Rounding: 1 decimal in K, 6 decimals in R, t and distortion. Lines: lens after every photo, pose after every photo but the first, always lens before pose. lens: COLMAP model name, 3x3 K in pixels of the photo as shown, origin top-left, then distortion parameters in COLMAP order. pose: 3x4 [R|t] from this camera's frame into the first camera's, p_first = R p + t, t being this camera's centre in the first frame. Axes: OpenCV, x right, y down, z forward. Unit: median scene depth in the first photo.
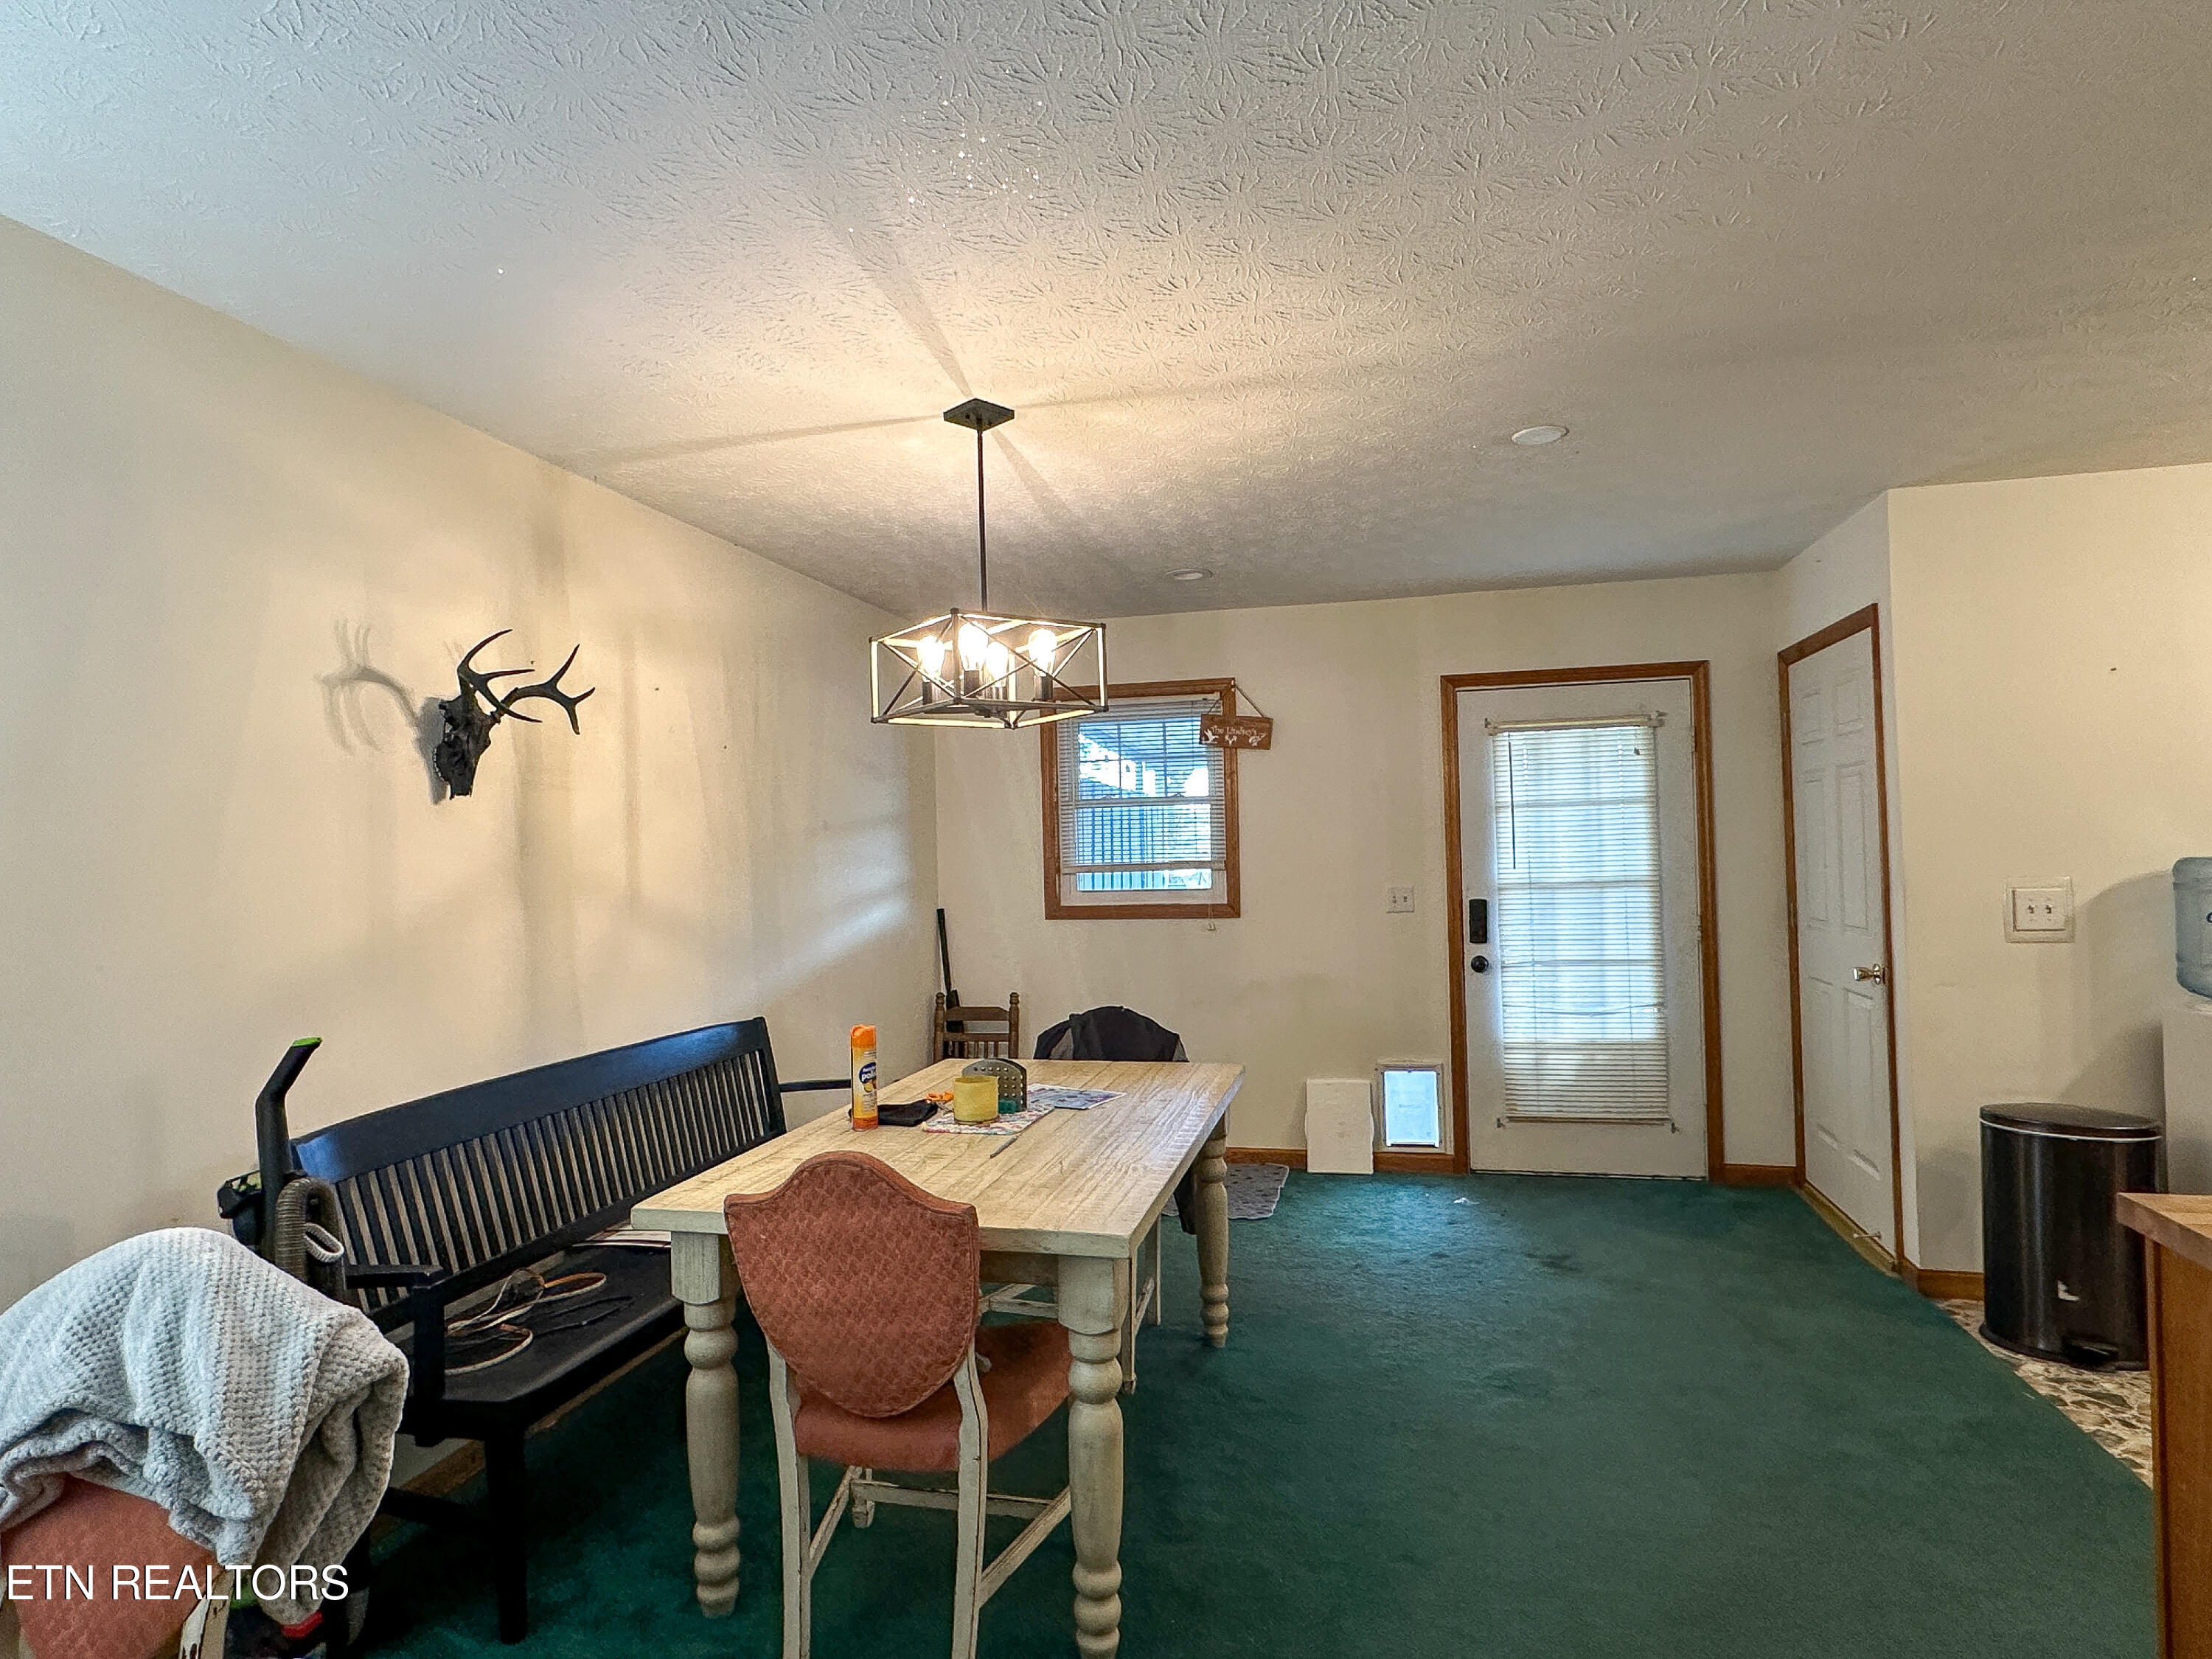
lens RADIAL K [[1229.5, 0, 1106.0], [0, 1229.5, 829.5], [0, 0, 1]] dist [0.000010, 0.000071]
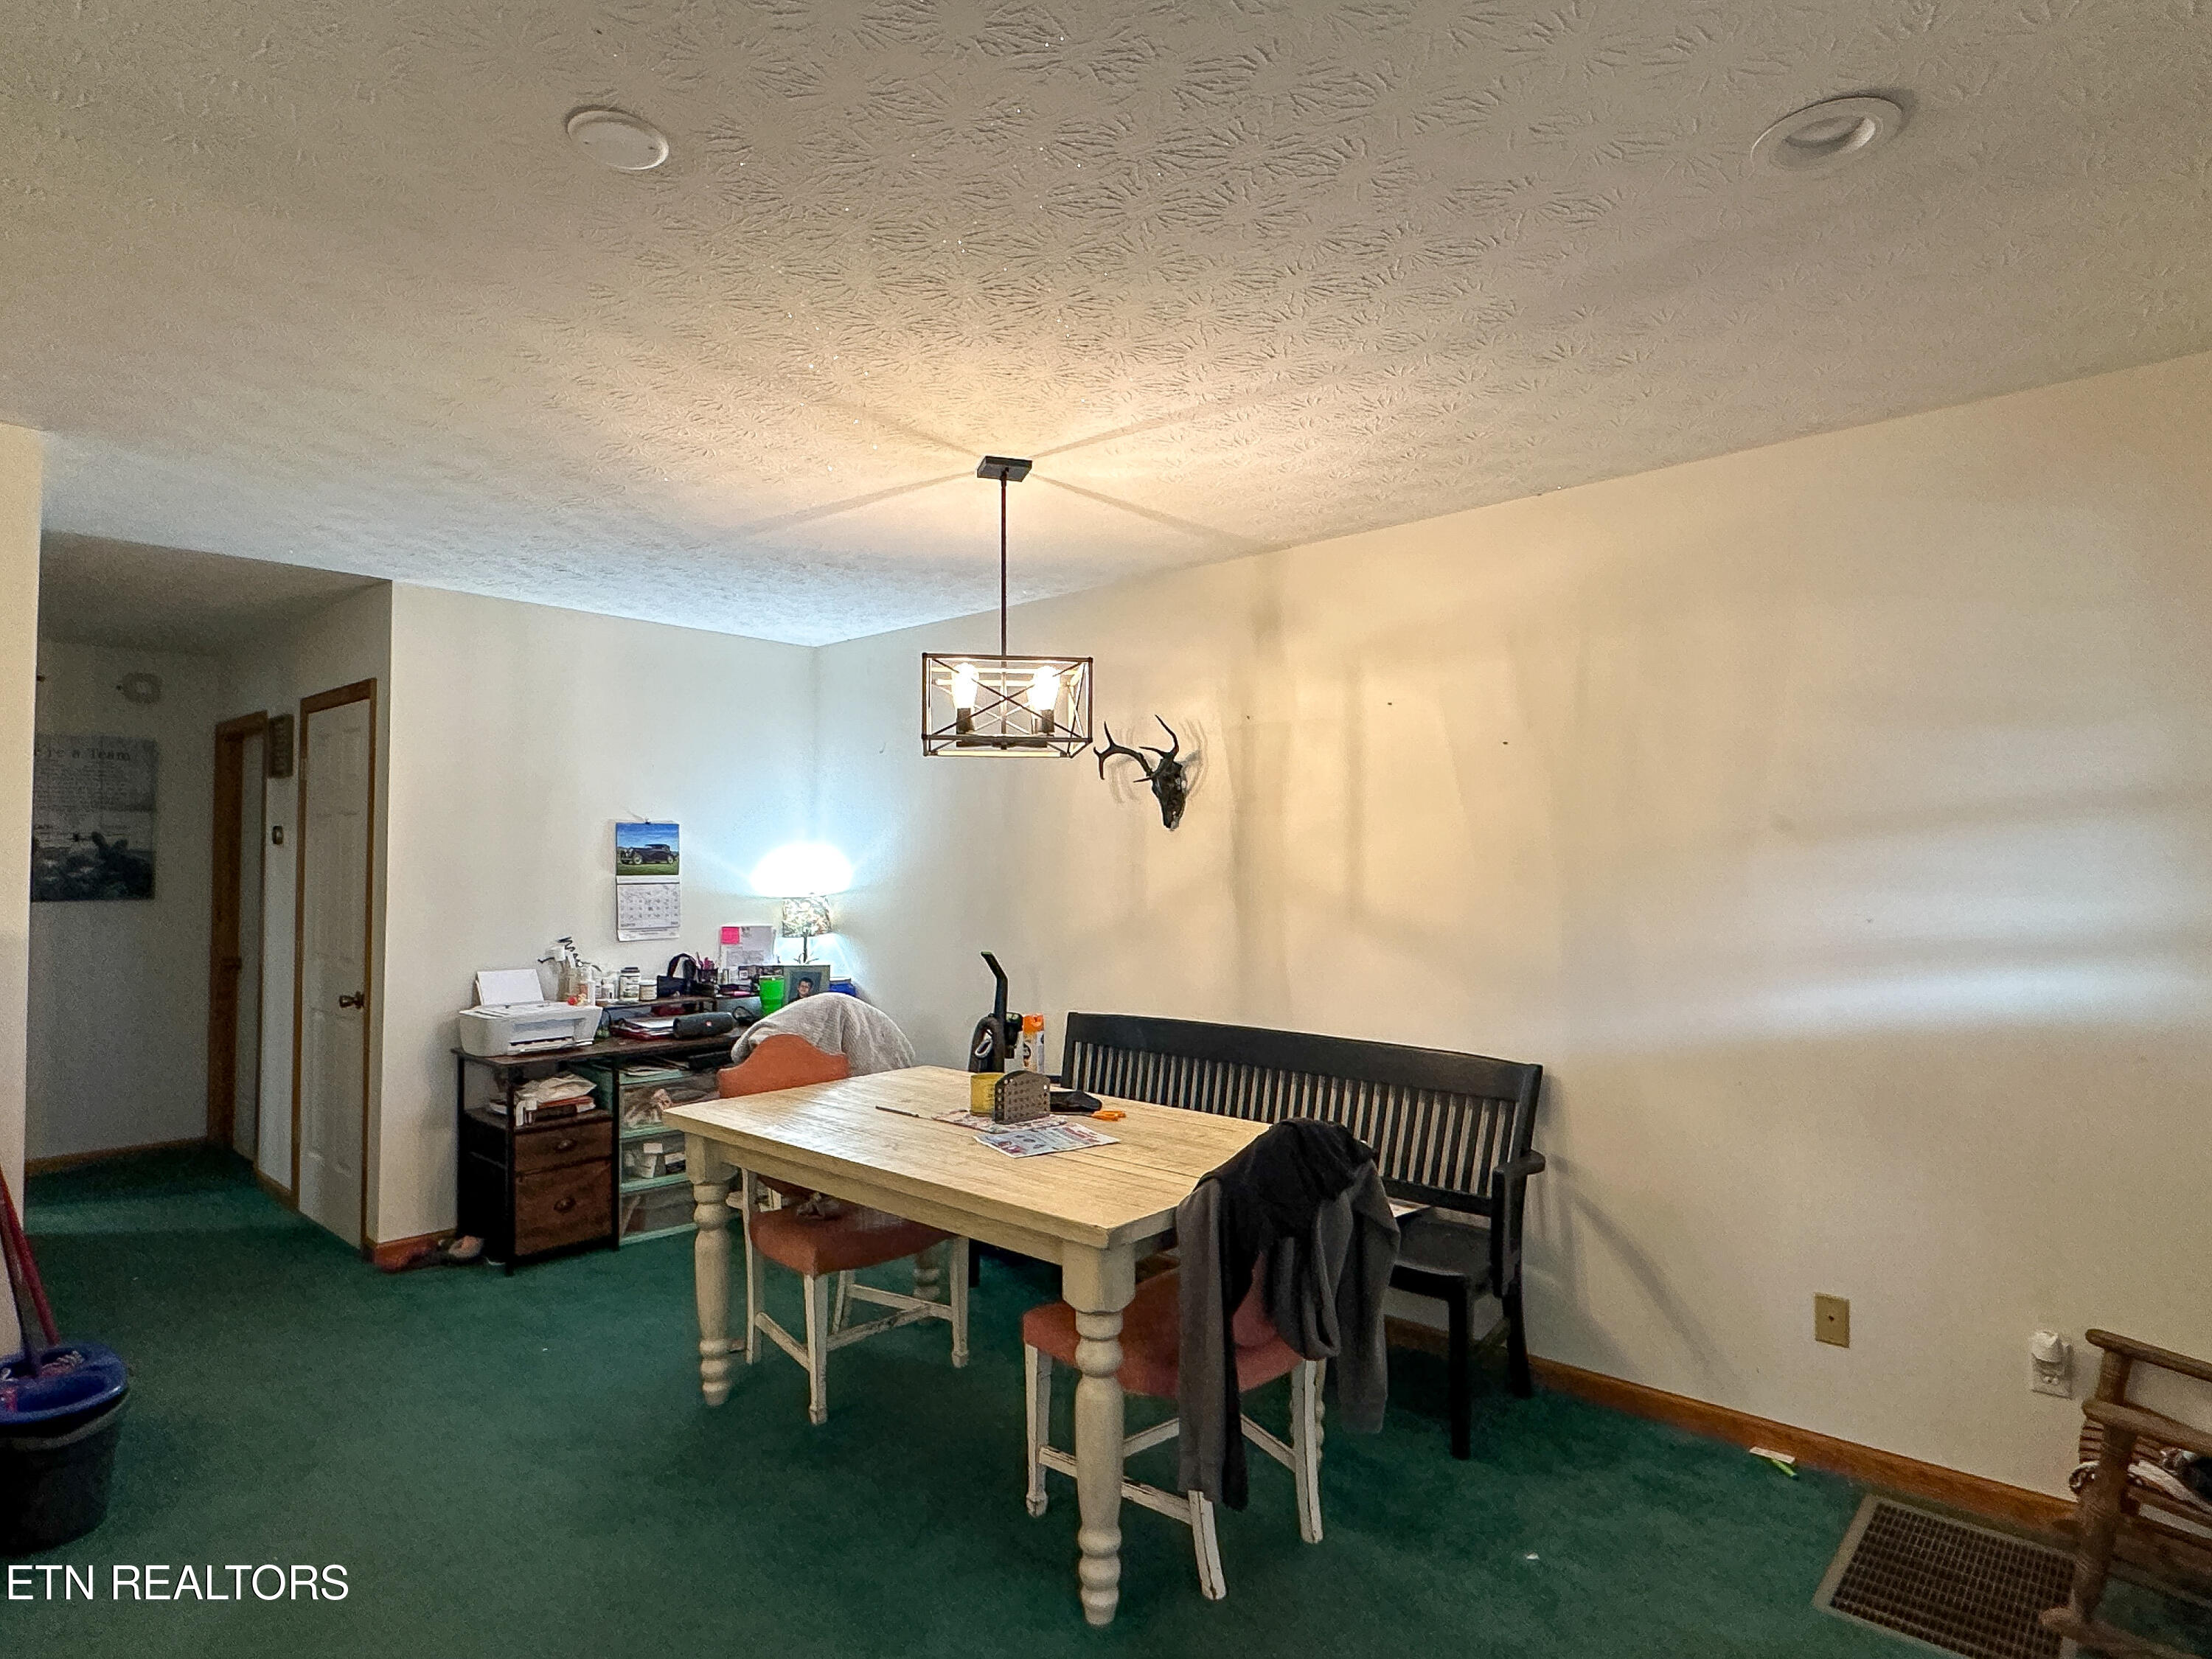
lens RADIAL K [[1229.5, 0, 1106.0], [0, 1229.5, 829.5], [0, 0, 1]] dist [0.000010, 0.000071]
pose [[-0.464289, 0.002609, -0.885680, 0.767814], [0.028719, 0.999514, -0.012110, -0.004164], [0.885218, -0.031058, -0.464138, 1.482493]]
